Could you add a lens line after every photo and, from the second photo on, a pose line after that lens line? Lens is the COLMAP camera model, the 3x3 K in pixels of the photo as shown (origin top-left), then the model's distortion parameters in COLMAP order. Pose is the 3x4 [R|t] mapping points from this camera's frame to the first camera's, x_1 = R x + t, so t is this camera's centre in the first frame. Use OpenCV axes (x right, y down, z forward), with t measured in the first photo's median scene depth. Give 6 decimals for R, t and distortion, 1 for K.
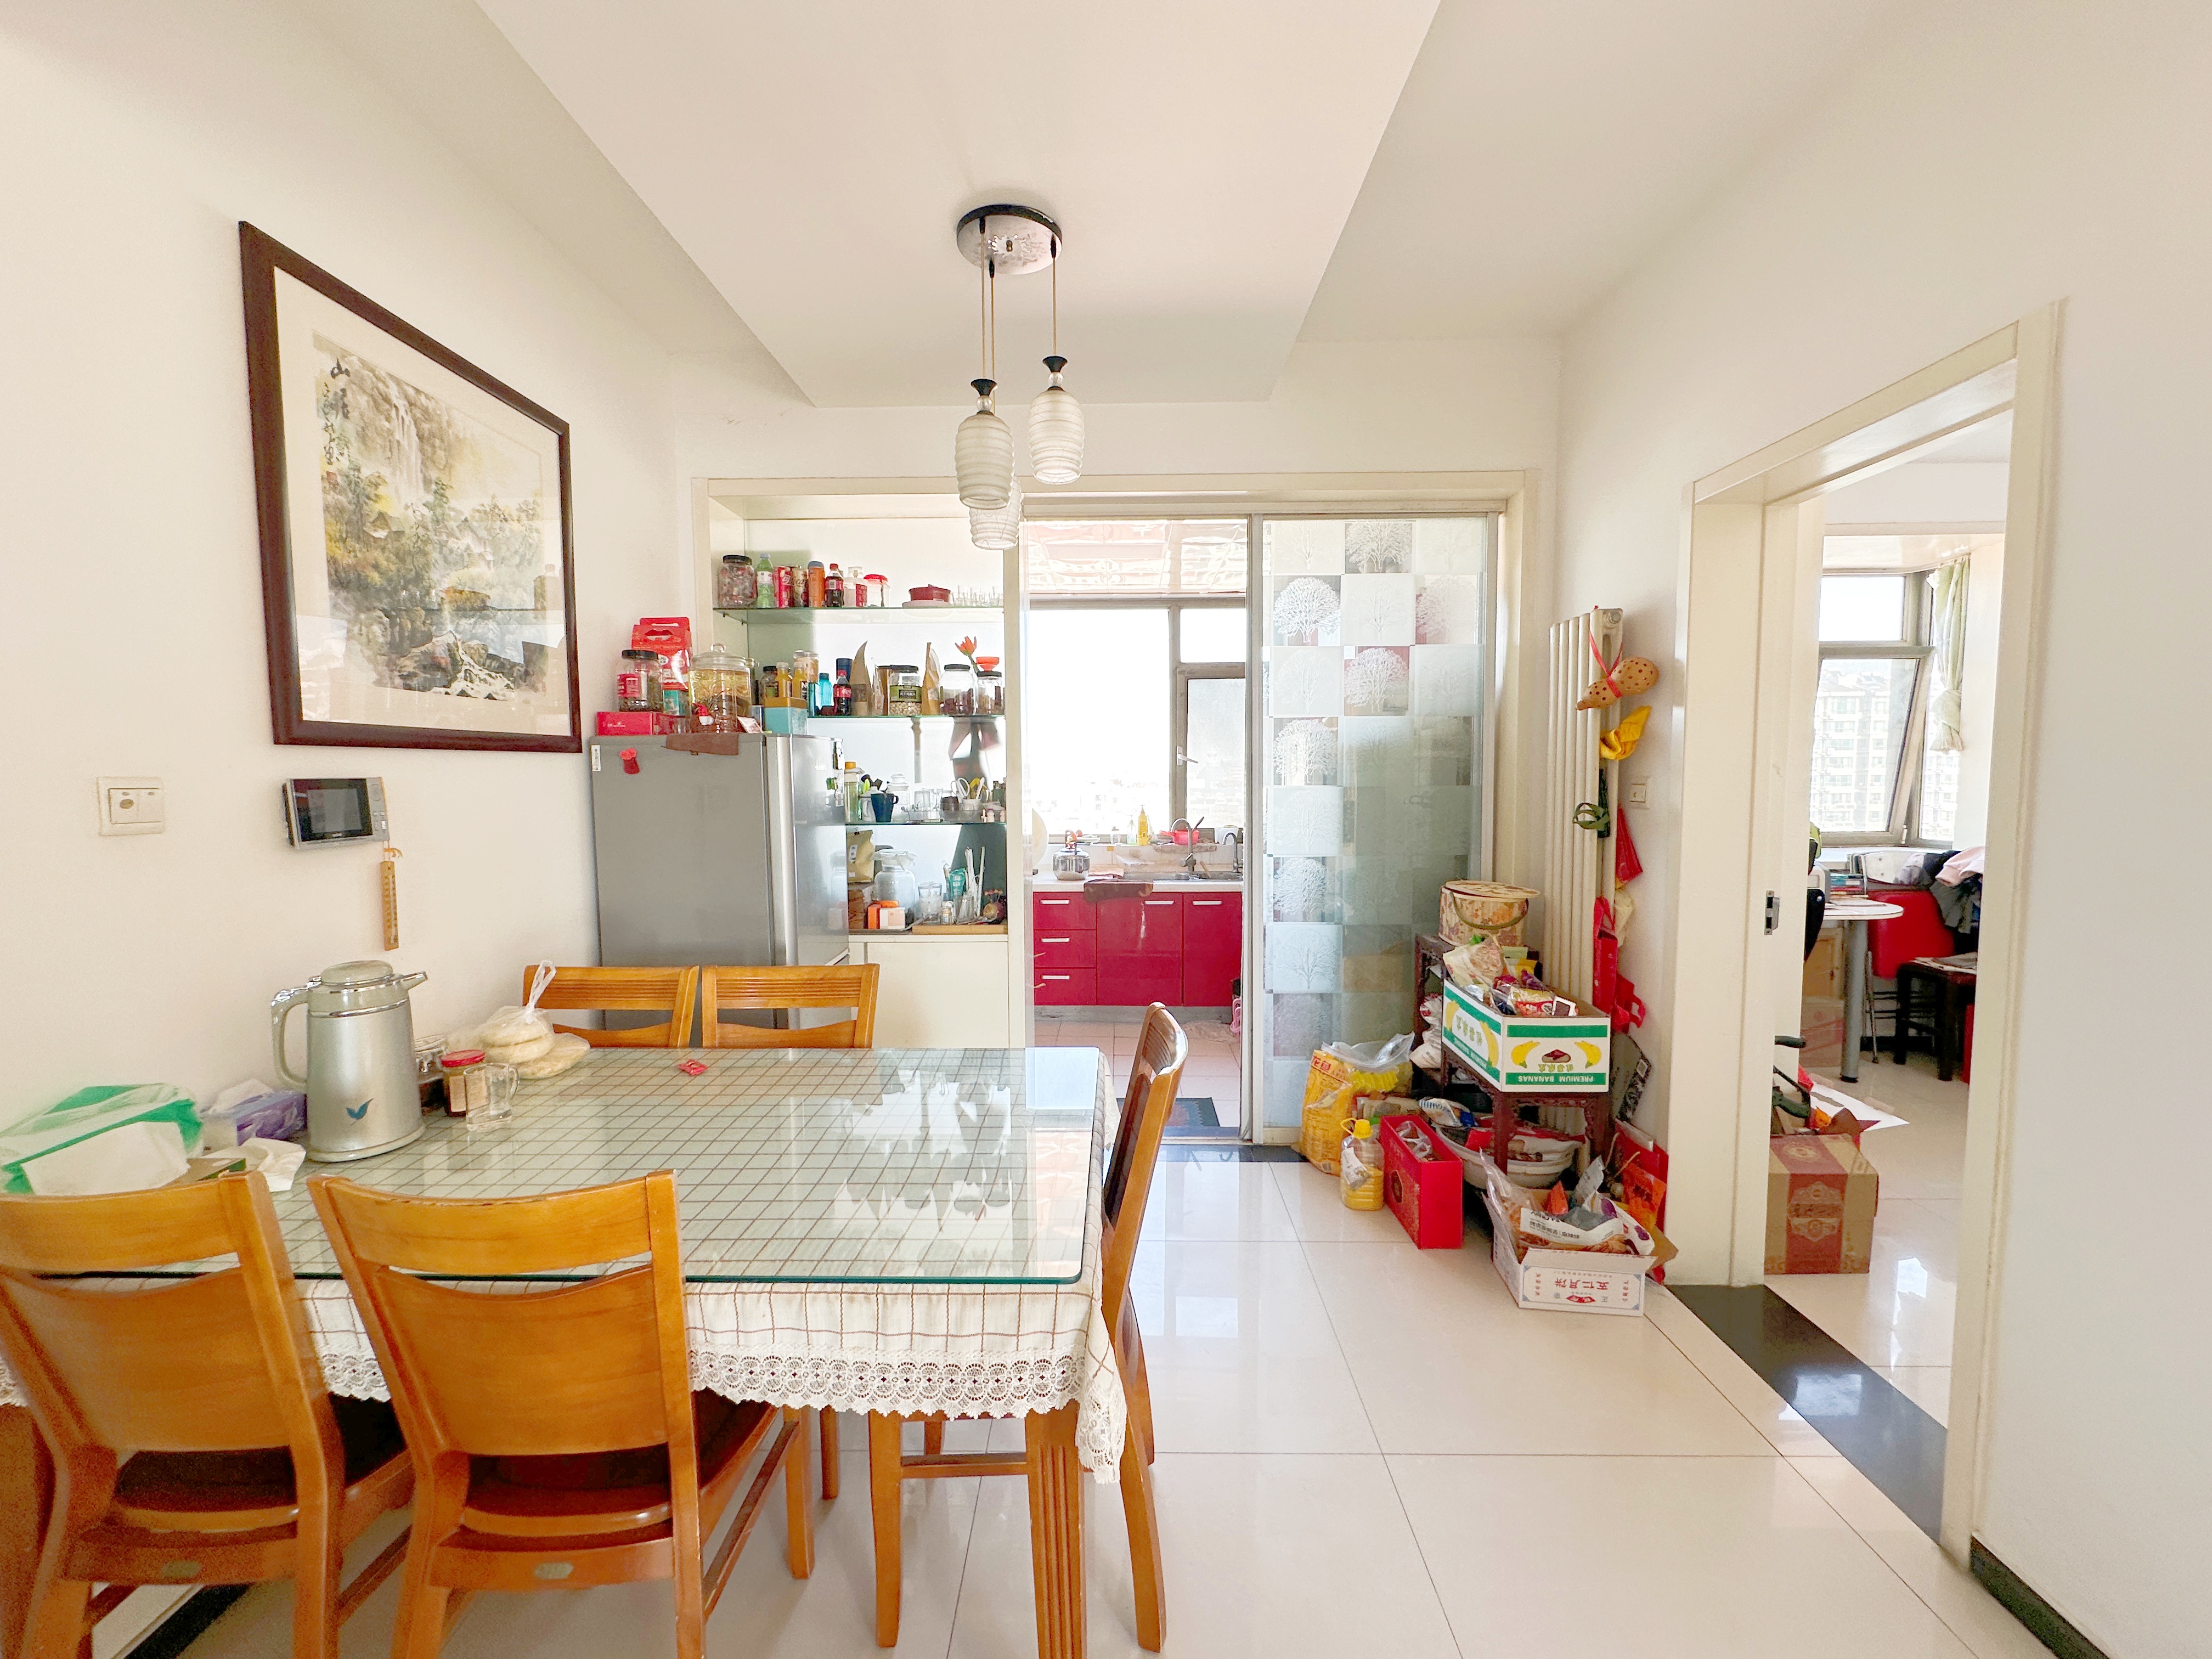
lens RADIAL K [[887.6, 0, 1111.6], [0, 887.6, 832.7], [0, 0, 1]] dist [-0.000946, -0.000073]
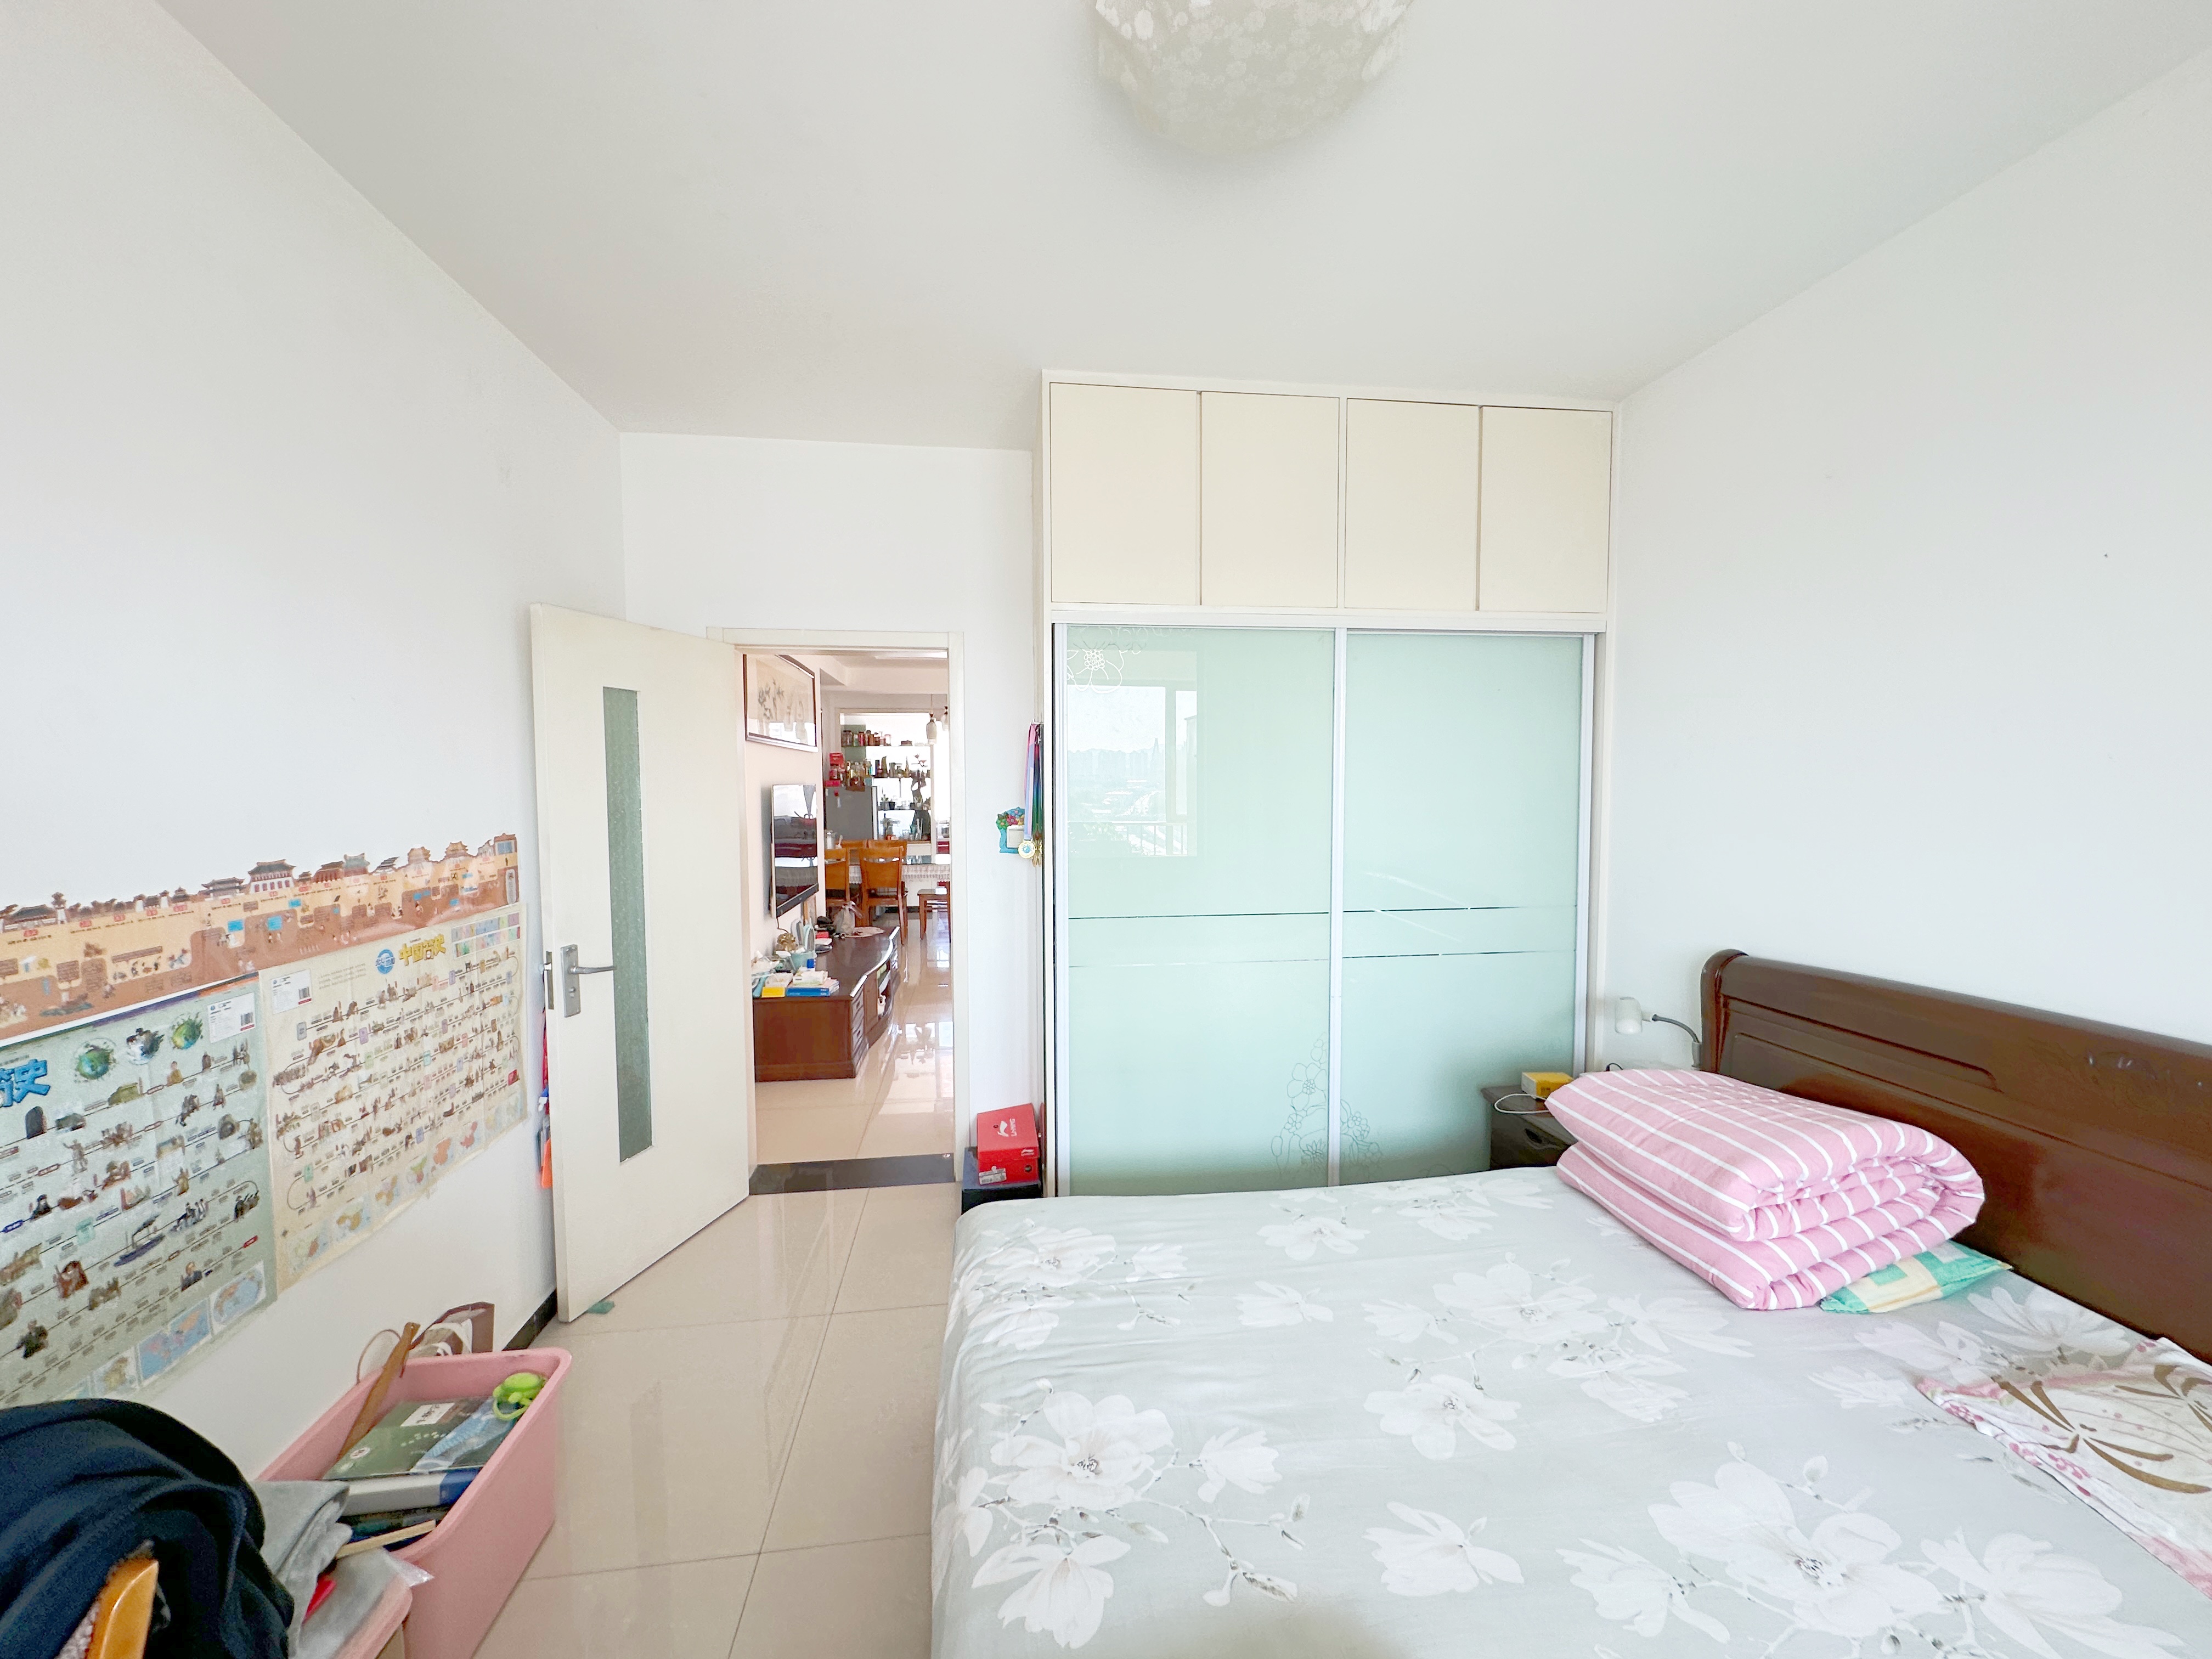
lens RADIAL K [[887.6, 0, 1104.5], [0, 887.6, 832.2], [0, 0, 1]] dist [-0.000946, -0.000073]
pose [[0.988758, -0.011340, 0.149095, 0.030776], [0.014170, 0.999739, -0.017930, 0.139356], [-0.148852, 0.019841, 0.988660, -2.362323]]
